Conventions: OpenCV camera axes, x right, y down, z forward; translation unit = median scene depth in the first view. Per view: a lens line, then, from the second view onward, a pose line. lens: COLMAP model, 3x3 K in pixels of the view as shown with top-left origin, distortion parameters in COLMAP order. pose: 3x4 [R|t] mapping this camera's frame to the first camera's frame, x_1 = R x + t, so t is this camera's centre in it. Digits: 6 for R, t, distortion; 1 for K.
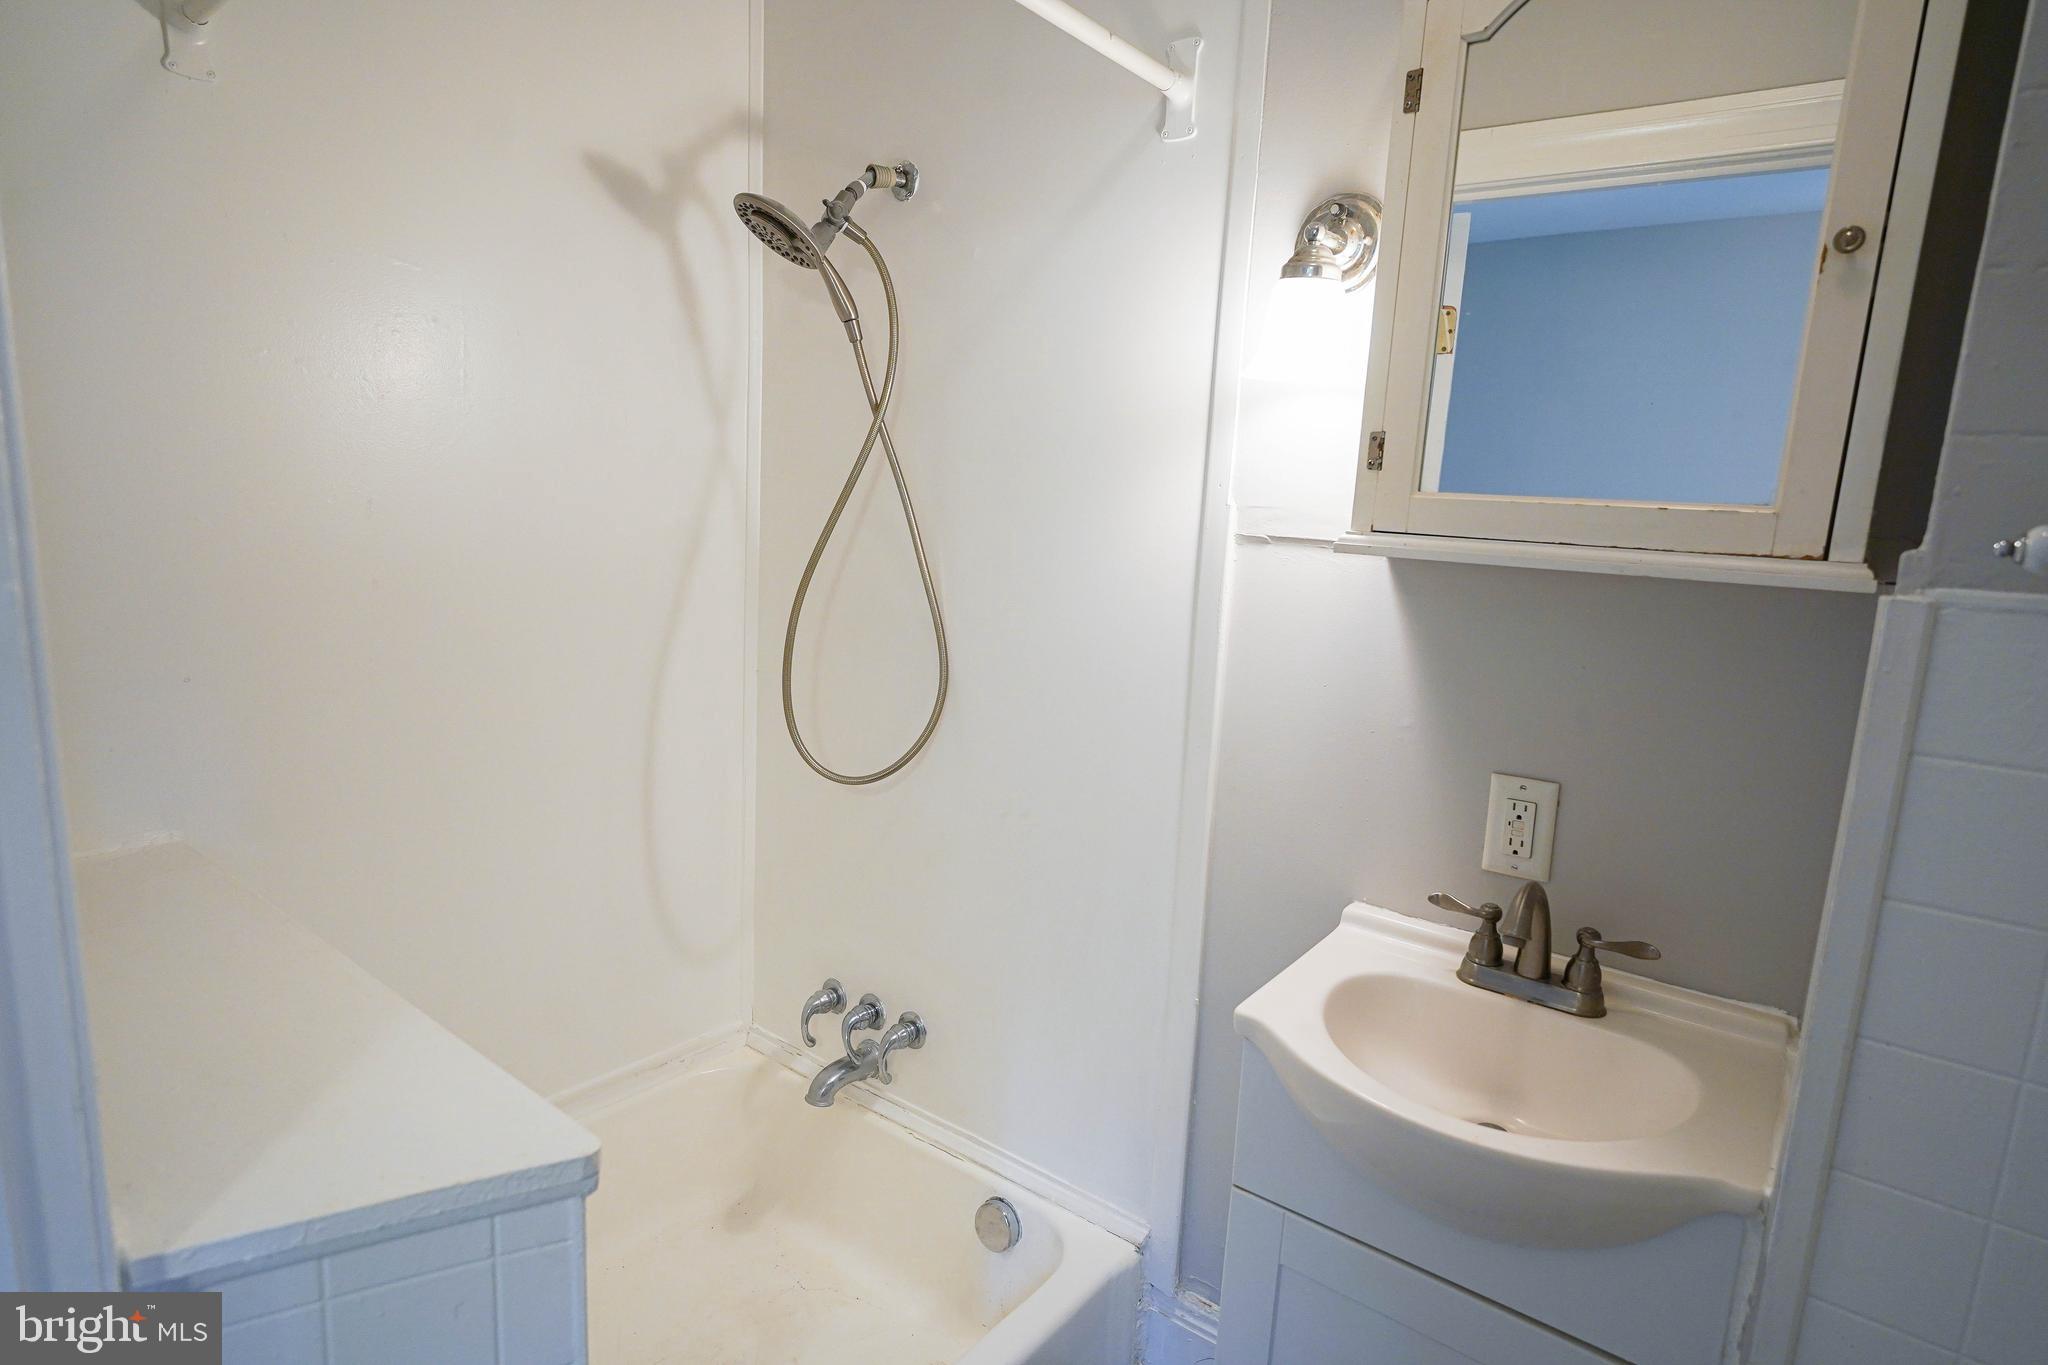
lens RADIAL K [[1091.0, 0, 924.1], [0, 1091.0, 657.0], [0, 0, 1]] dist [-0.004067, 0.004219]
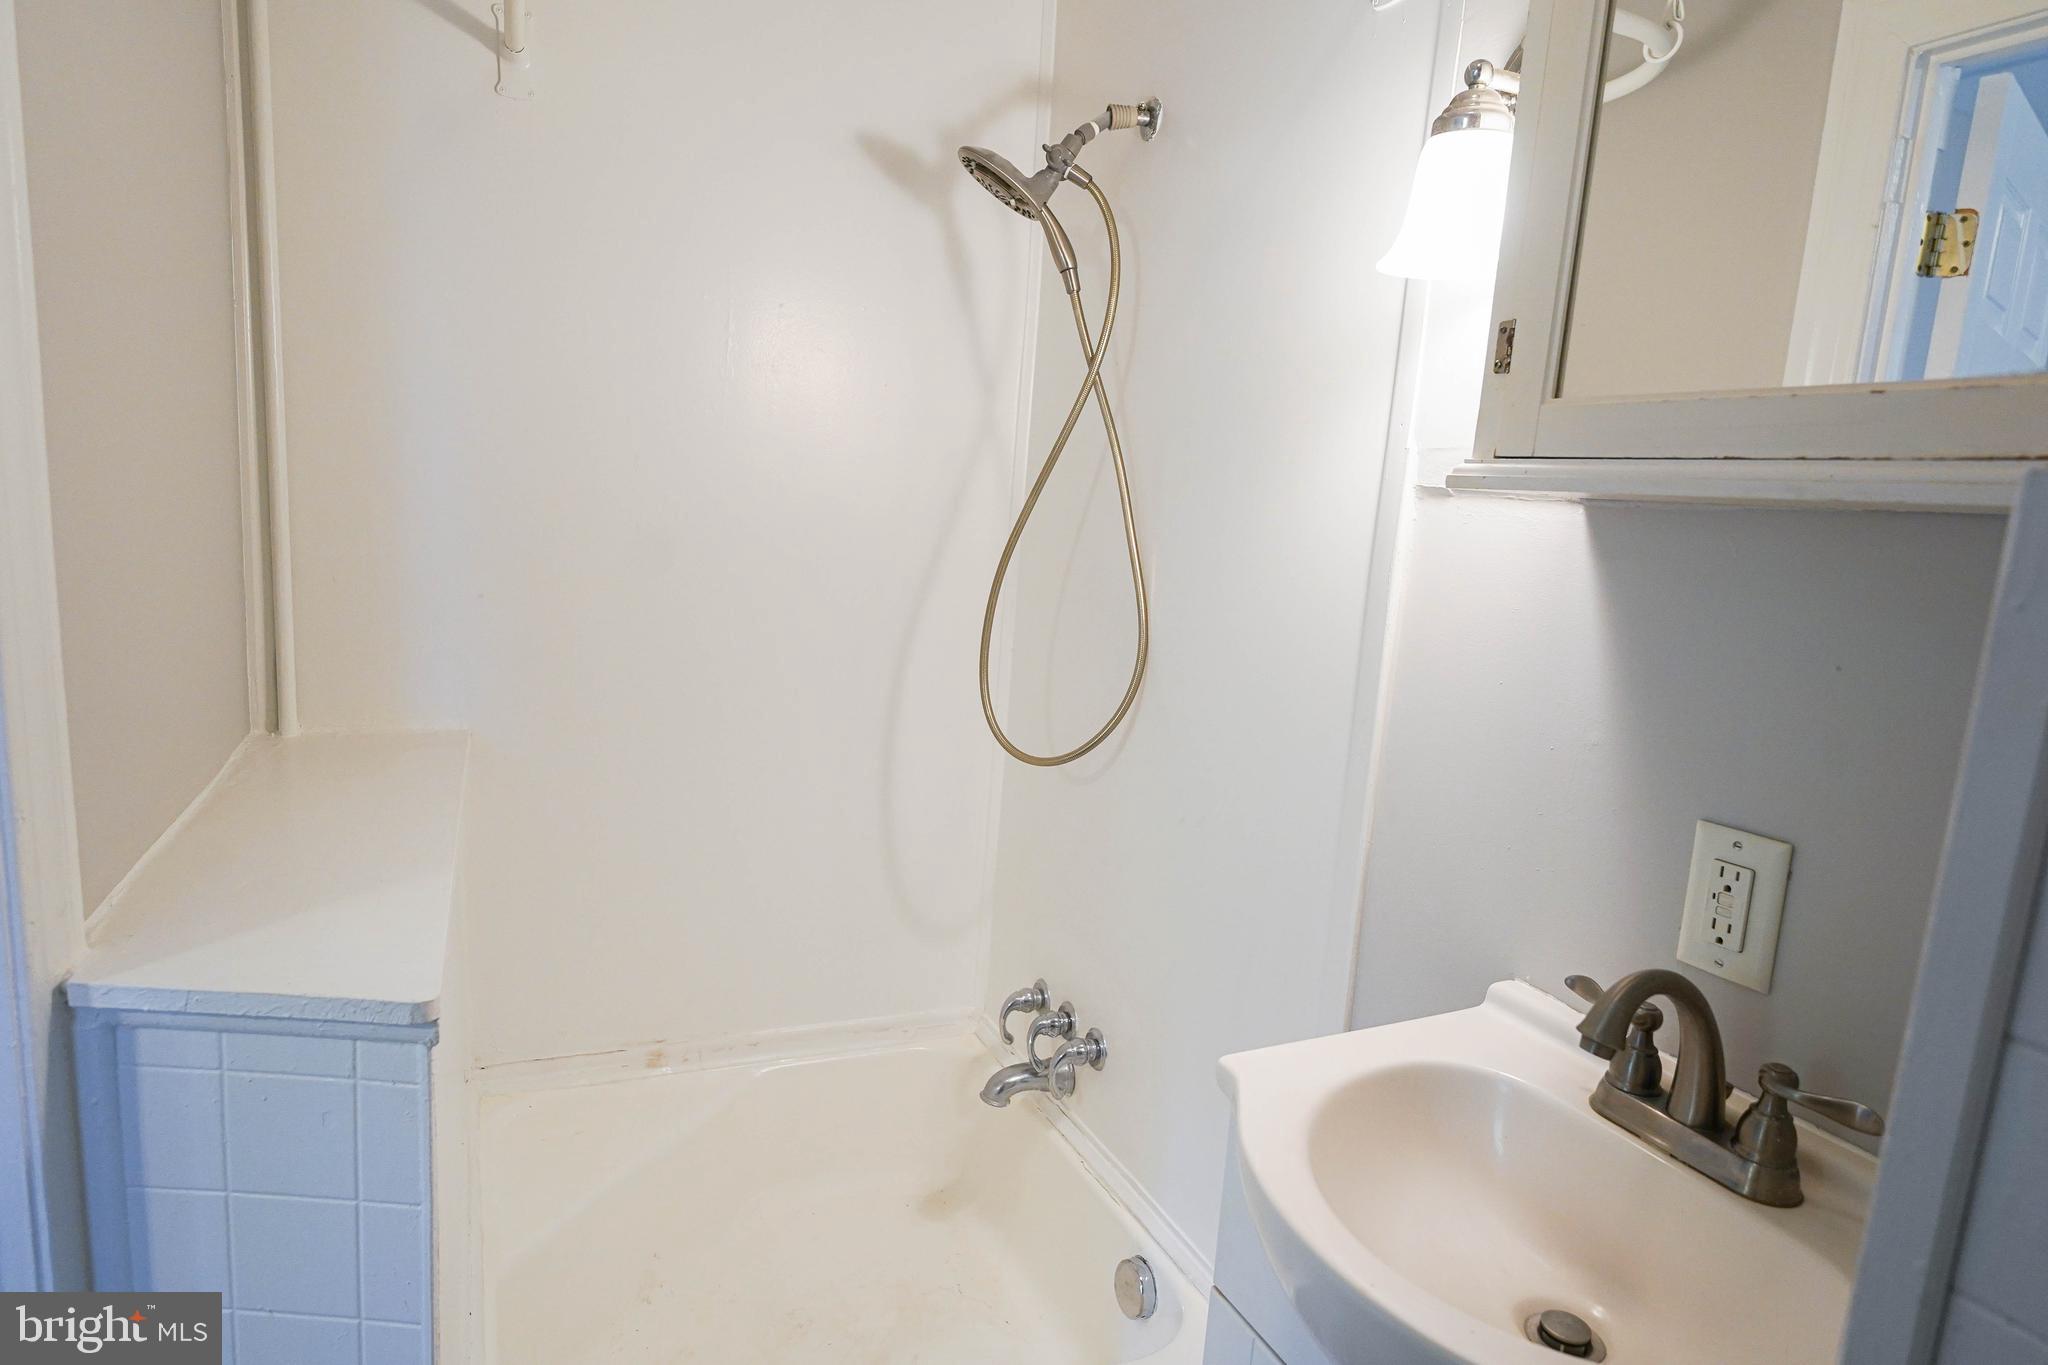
lens RADIAL K [[1091.0, 0, 1005.1], [0, 1091.0, 667.2], [0, 0, 1]] dist [-0.004067, 0.004219]
pose [[0.893683, 0.083519, -0.440858, 0.380731], [-0.098095, 0.995123, -0.010330, 0.054659], [0.437845, 0.052477, 0.897518, 0.173487]]
